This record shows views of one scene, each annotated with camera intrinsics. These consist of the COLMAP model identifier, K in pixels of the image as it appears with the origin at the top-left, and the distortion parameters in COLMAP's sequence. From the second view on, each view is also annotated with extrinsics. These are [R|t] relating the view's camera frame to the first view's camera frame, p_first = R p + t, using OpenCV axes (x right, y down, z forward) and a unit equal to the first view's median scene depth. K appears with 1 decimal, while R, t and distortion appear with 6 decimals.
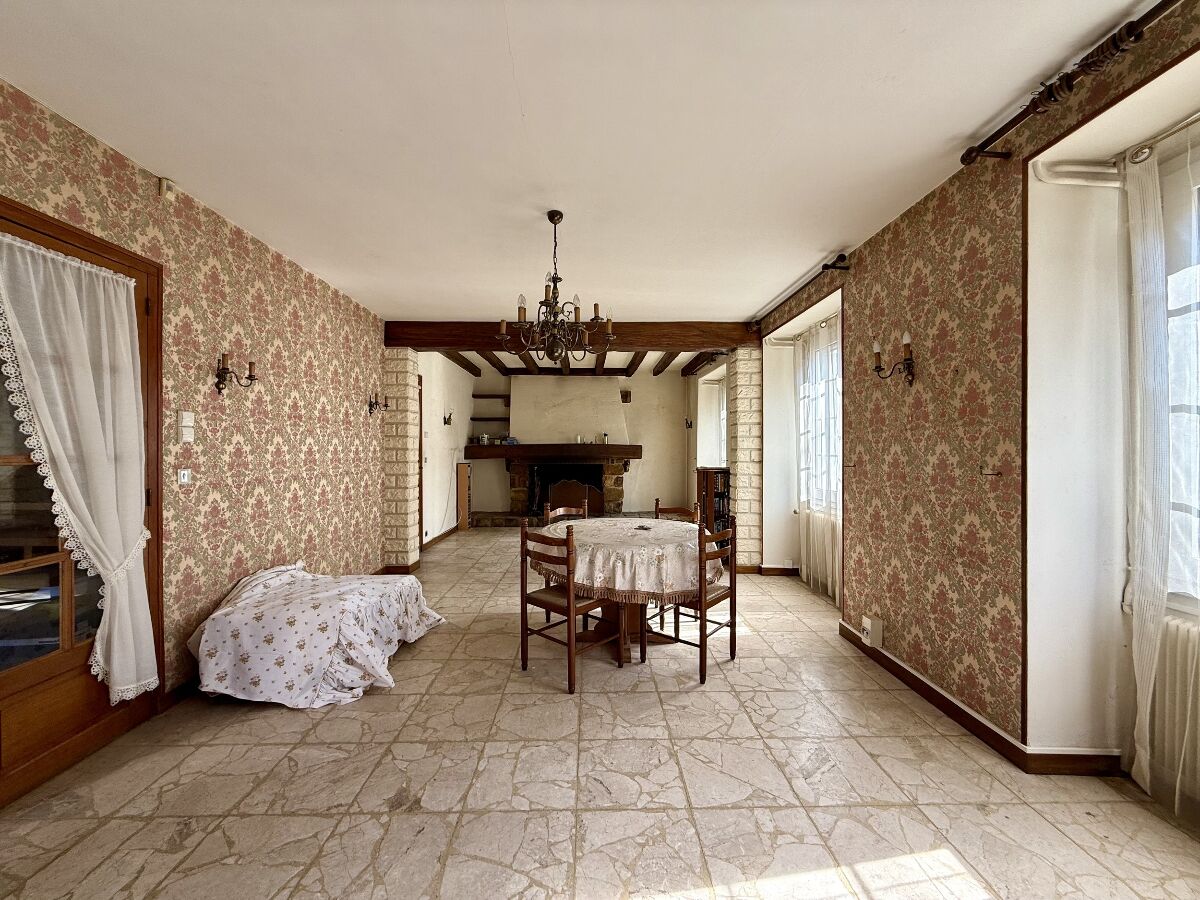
lens RADIAL K [[476.1, 0, 596.4], [0, 476.1, 448.5], [0, 0, 1]] dist [0.001826, -0.001327]
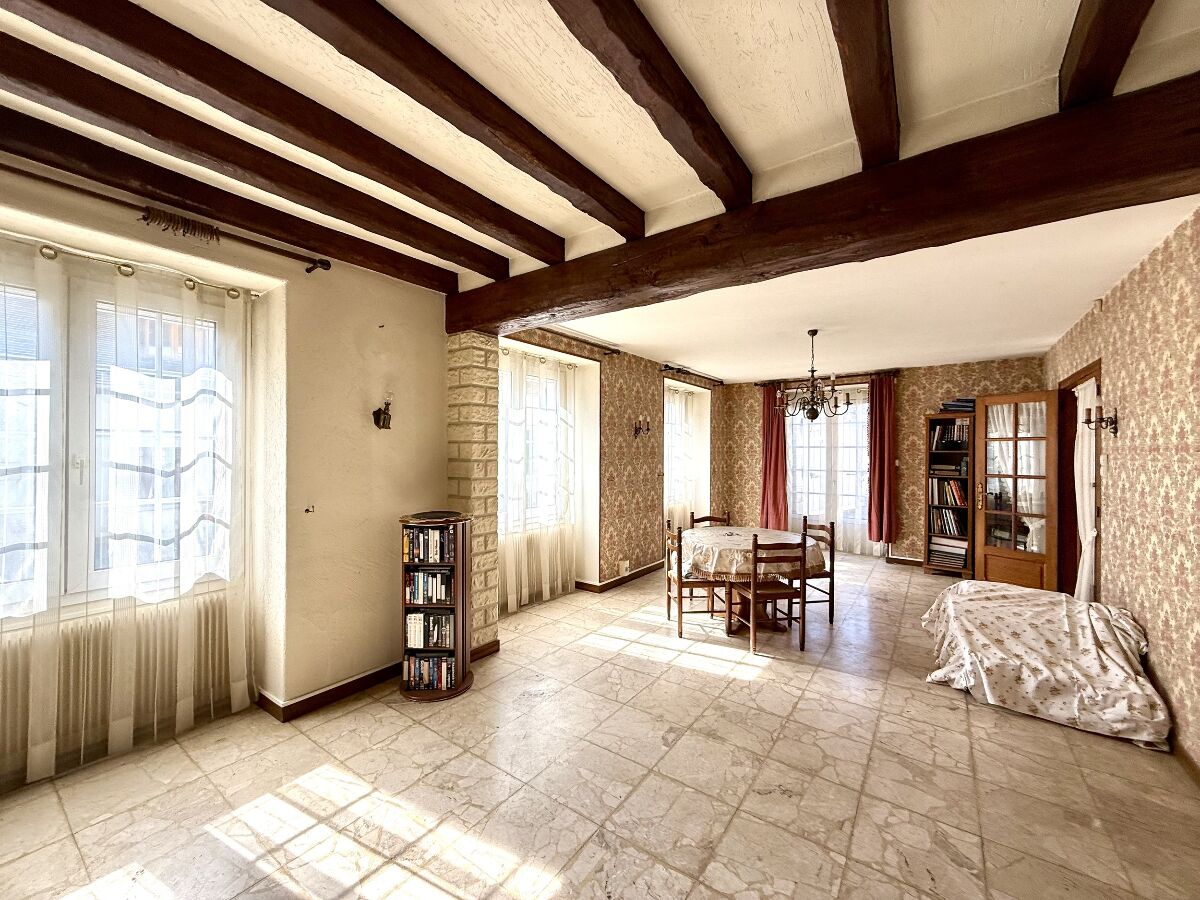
lens RADIAL K [[476.1, 0, 598.4], [0, 476.1, 451.1], [0, 0, 1]] dist [0.001826, -0.001327]
pose [[-0.803359, -0.005122, 0.595473, -0.254648], [-0.005600, 0.999984, 0.001047, -0.040594], [-0.595469, -0.002493, -0.803375, 1.490858]]
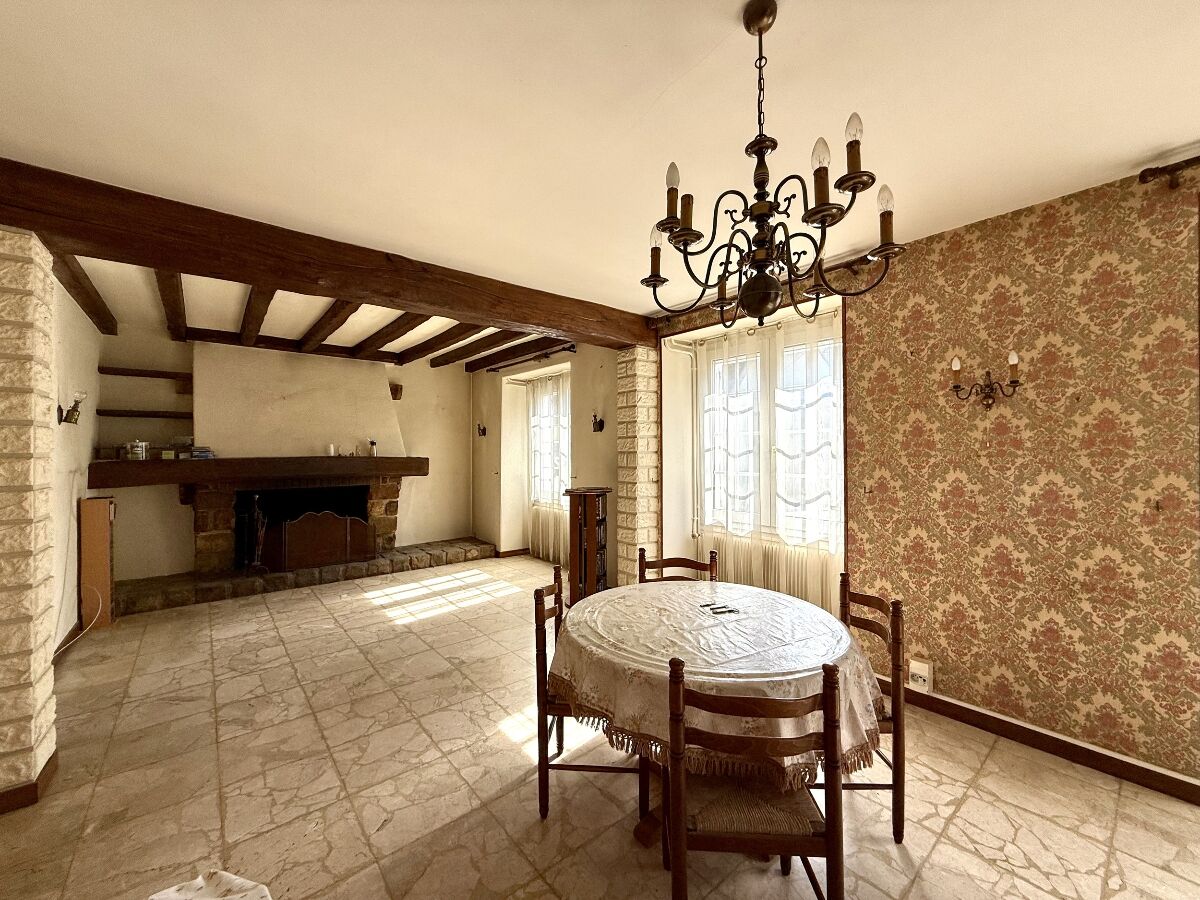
lens RADIAL K [[476.1, 0, 597.8], [0, 476.1, 448.5], [0, 0, 1]] dist [0.001826, -0.001327]
pose [[0.779663, -0.000915, 0.626199, -0.276871], [0.003947, 0.999986, -0.003454, -0.028967], [-0.626187, 0.005164, 0.779655, 0.396589]]
